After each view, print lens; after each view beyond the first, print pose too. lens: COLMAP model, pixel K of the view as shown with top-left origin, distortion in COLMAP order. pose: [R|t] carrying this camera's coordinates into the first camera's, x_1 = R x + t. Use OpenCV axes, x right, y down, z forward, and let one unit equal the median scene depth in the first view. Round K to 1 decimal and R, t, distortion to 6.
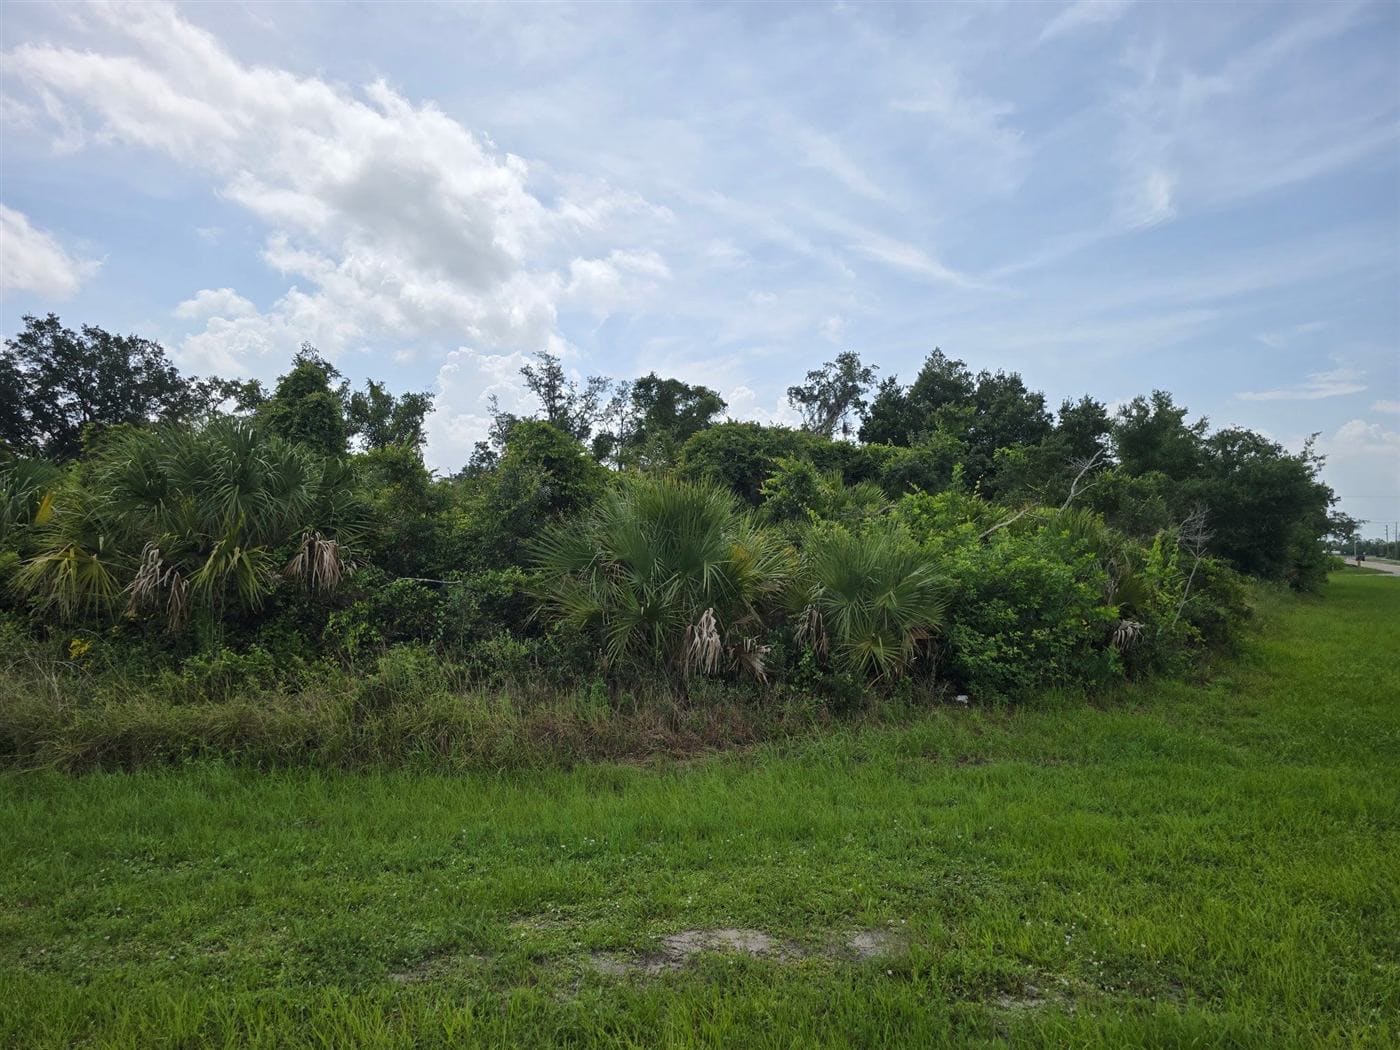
lens RADIAL K [[561.4, 0, 700.0], [0, 561.4, 525.0], [0, 0, 1]] dist [-0.000781, 0.000013]
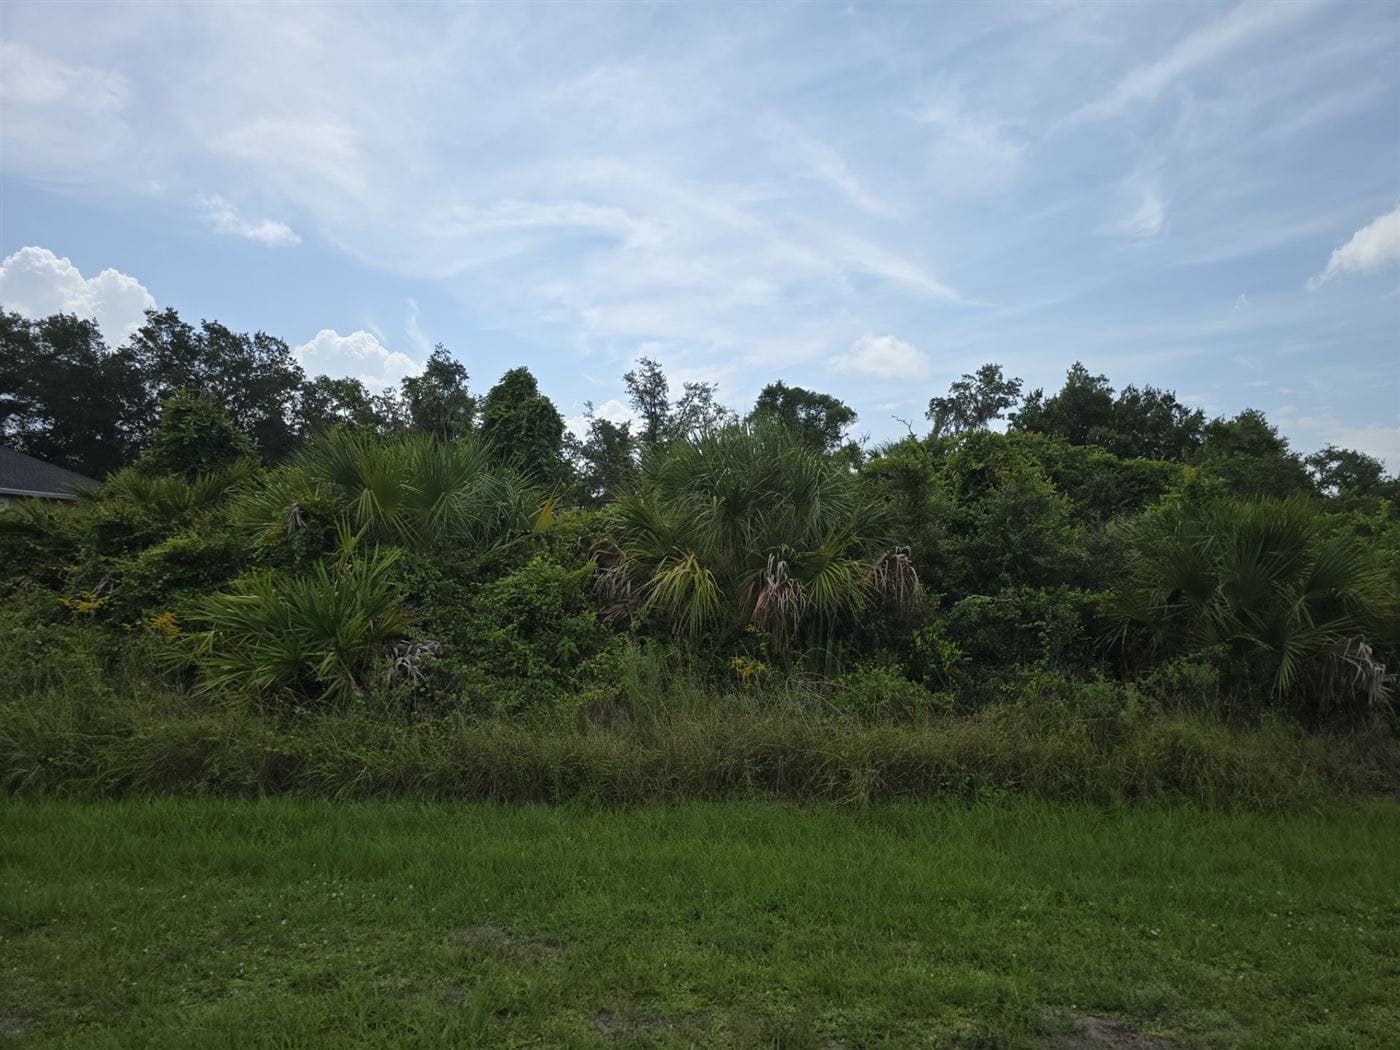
lens RADIAL K [[566.7, 0, 700.0], [0, 566.7, 525.0], [0, 0, 1]] dist [0.000203, -0.000310]
pose [[0.999341, 0.009732, 0.034961, -0.283919], [-0.009167, 0.999826, -0.016269, -0.000478], [-0.035113, 0.015938, 0.999256, 0.012027]]
